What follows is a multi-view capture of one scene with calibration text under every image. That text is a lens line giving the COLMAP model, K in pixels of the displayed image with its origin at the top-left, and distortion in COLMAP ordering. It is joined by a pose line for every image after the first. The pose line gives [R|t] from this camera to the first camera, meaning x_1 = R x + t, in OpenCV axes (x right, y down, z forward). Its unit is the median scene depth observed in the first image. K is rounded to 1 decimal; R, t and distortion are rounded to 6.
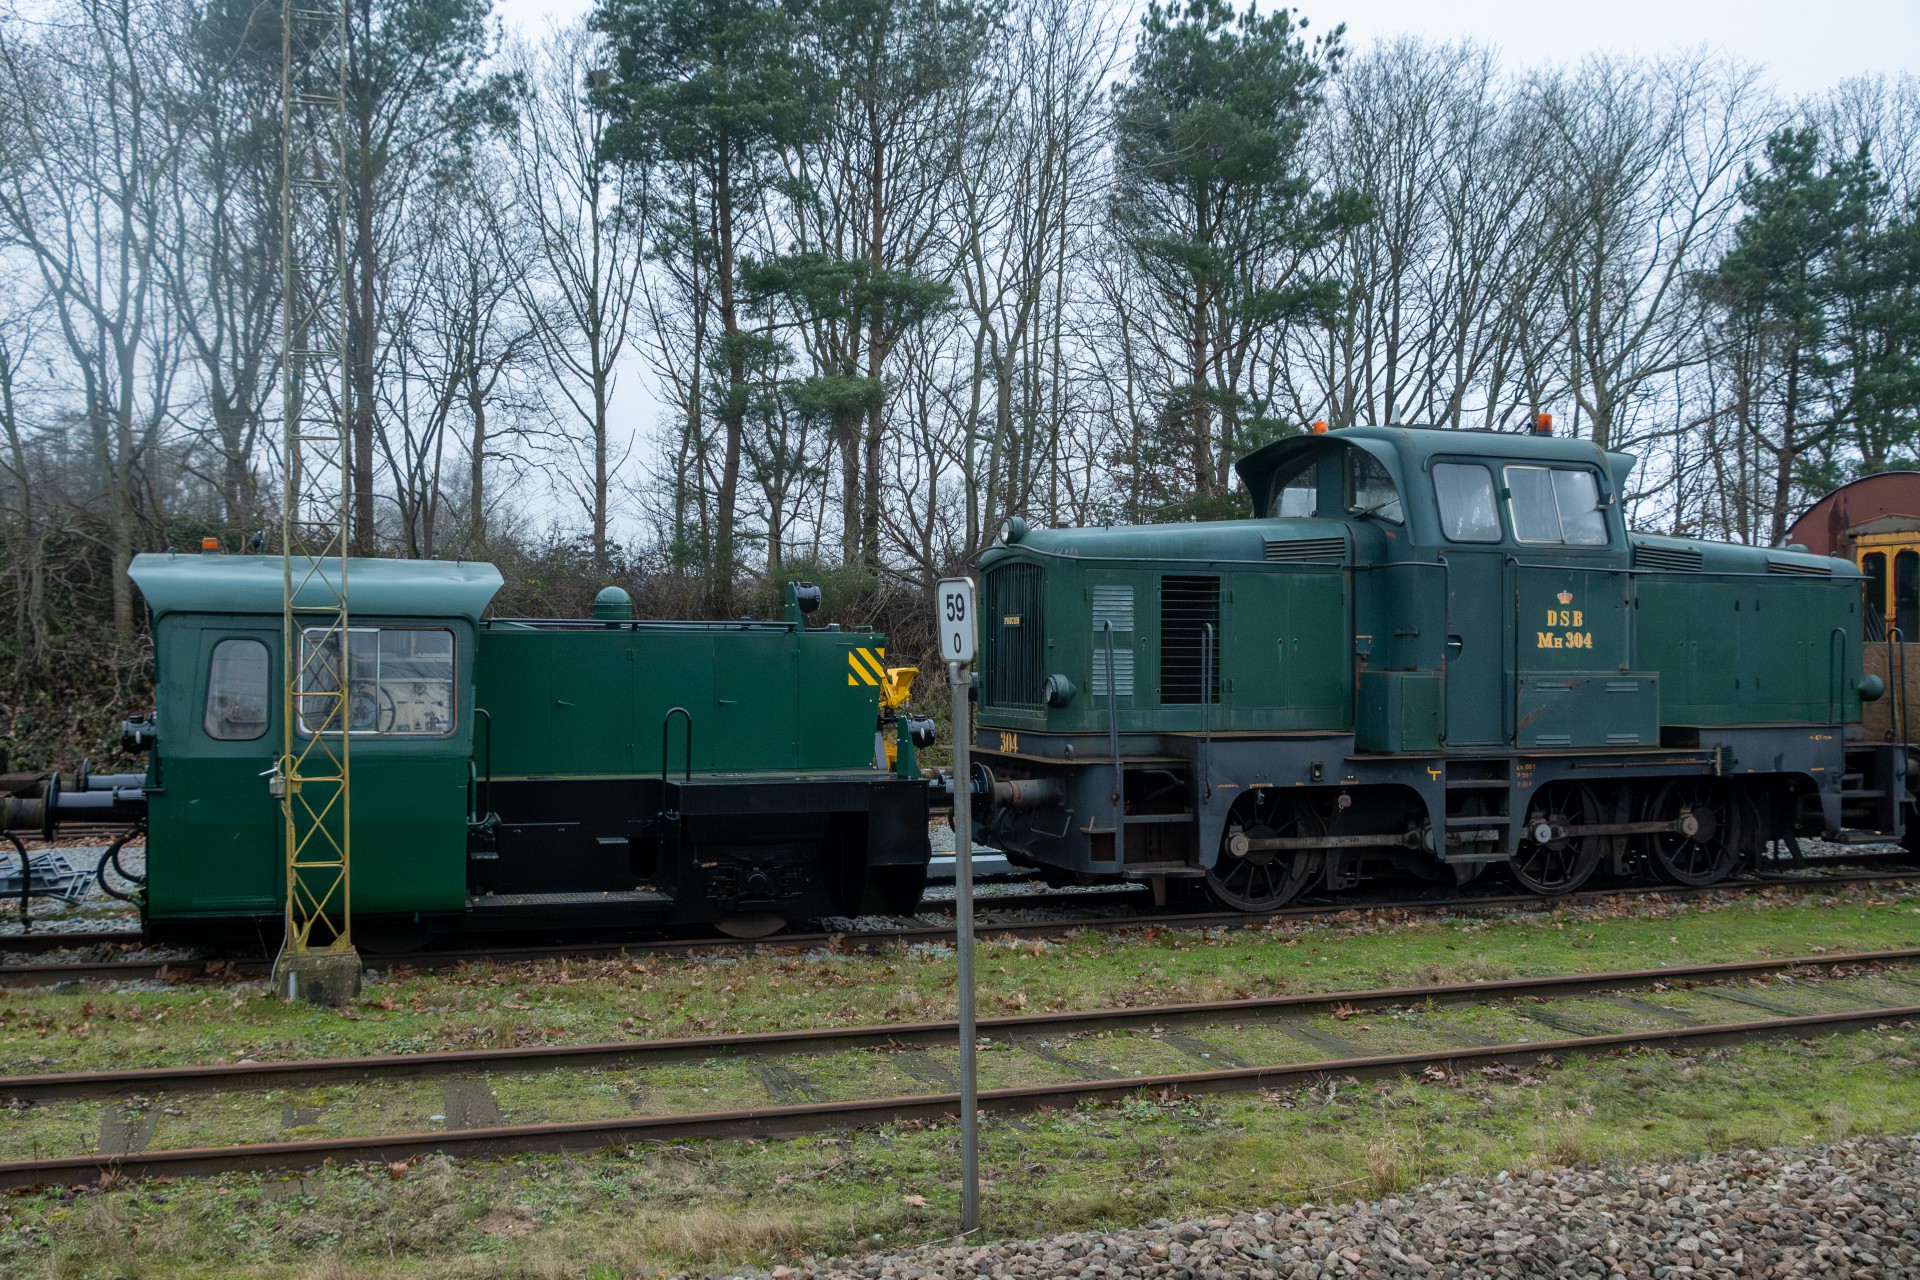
lens RADIAL K [[1789.3, 0, 960.2], [0, 1789.3, 640.0], [0, 0, 1]] dist [-0.041017, 0.000000]
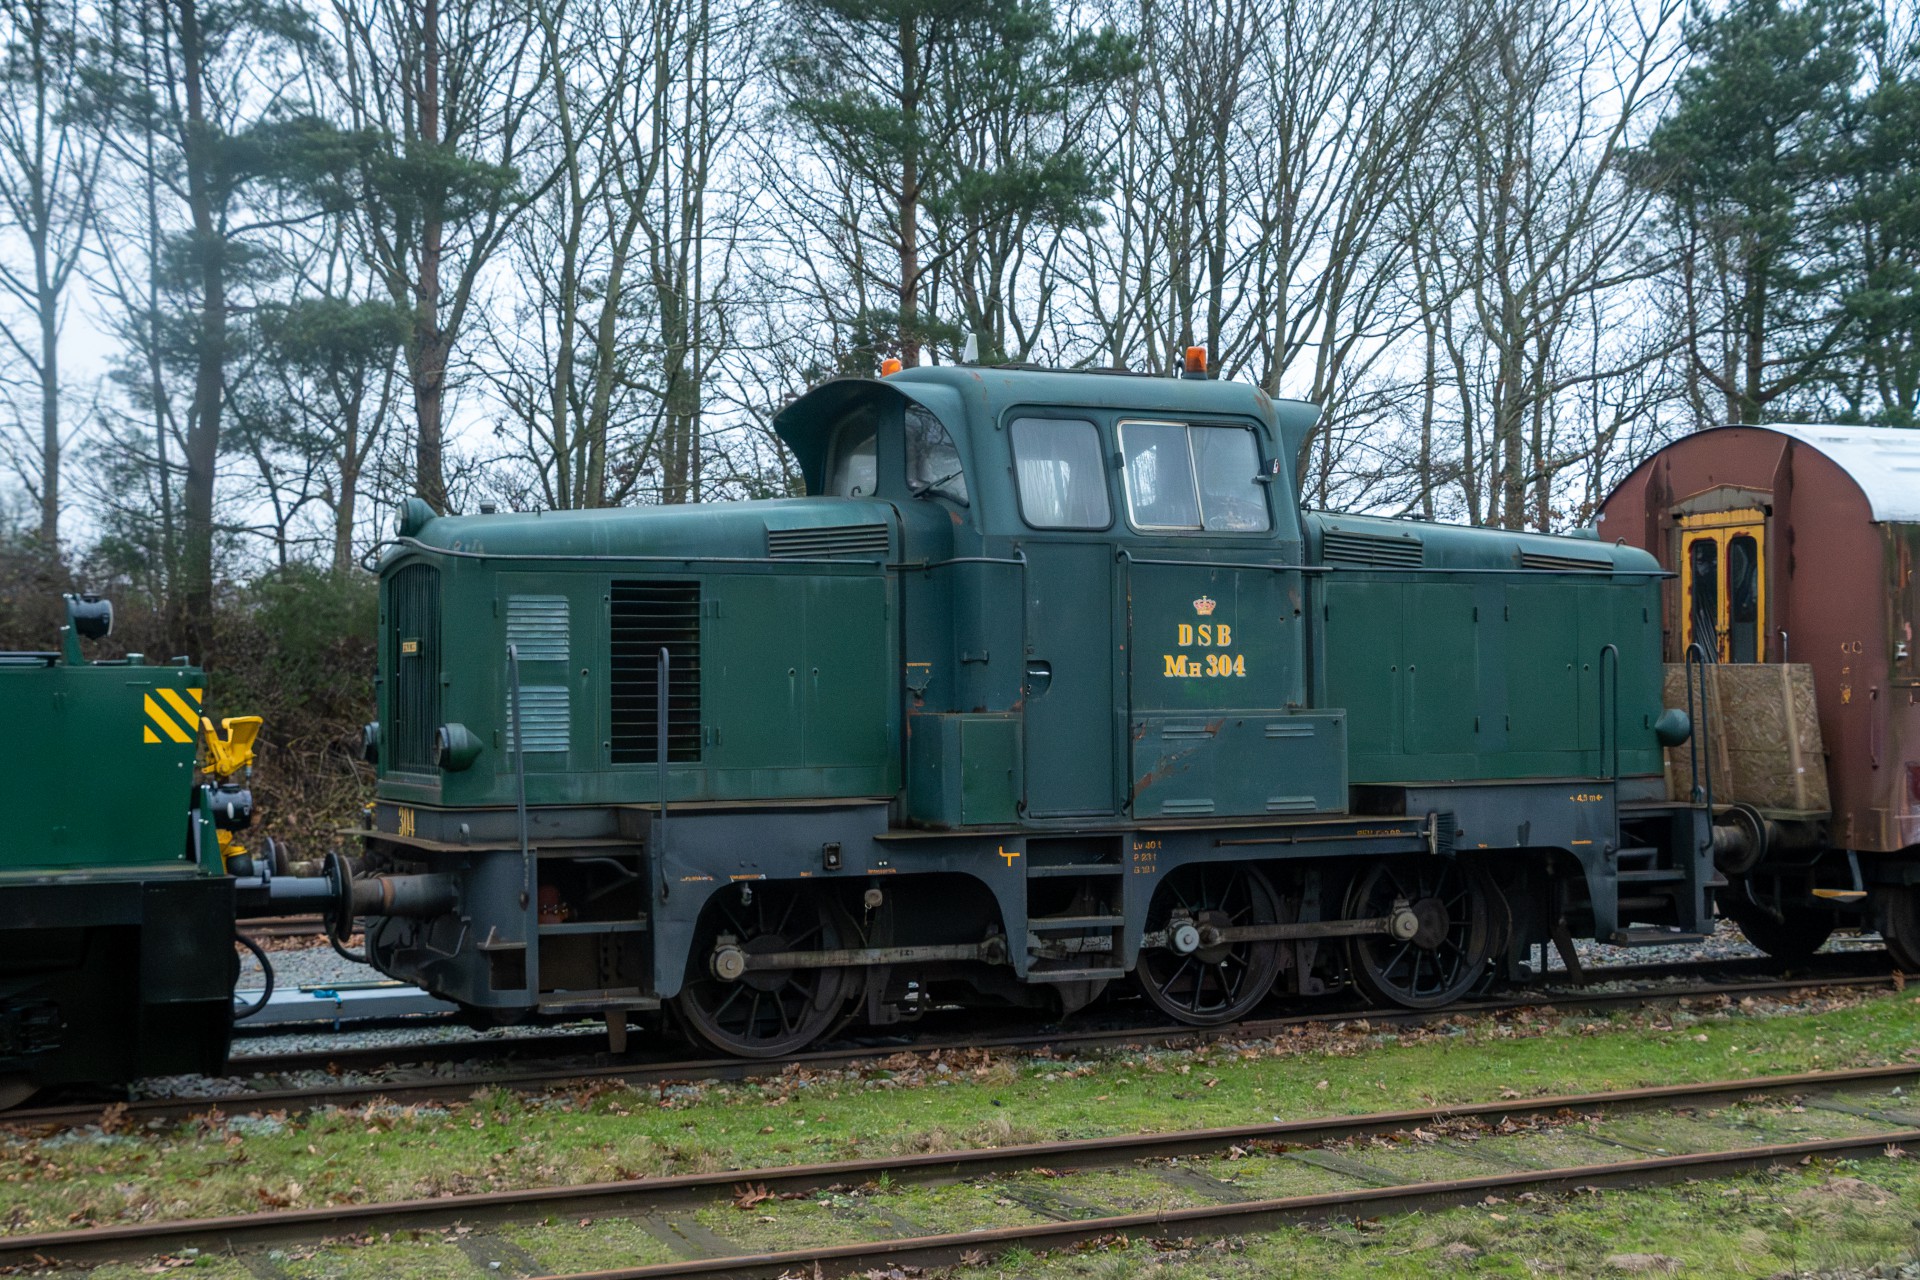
lens RADIAL K [[2573.9, 0, 959.9], [0, 2573.9, 658.0], [0, 0, 1]] dist [0.010784, 0.000000]
pose [[0.996652, -0.011254, 0.080981, 0.158897], [0.011851, 0.999906, -0.006890, 0.002920], [-0.080896, 0.007826, 0.996692, -0.015778]]
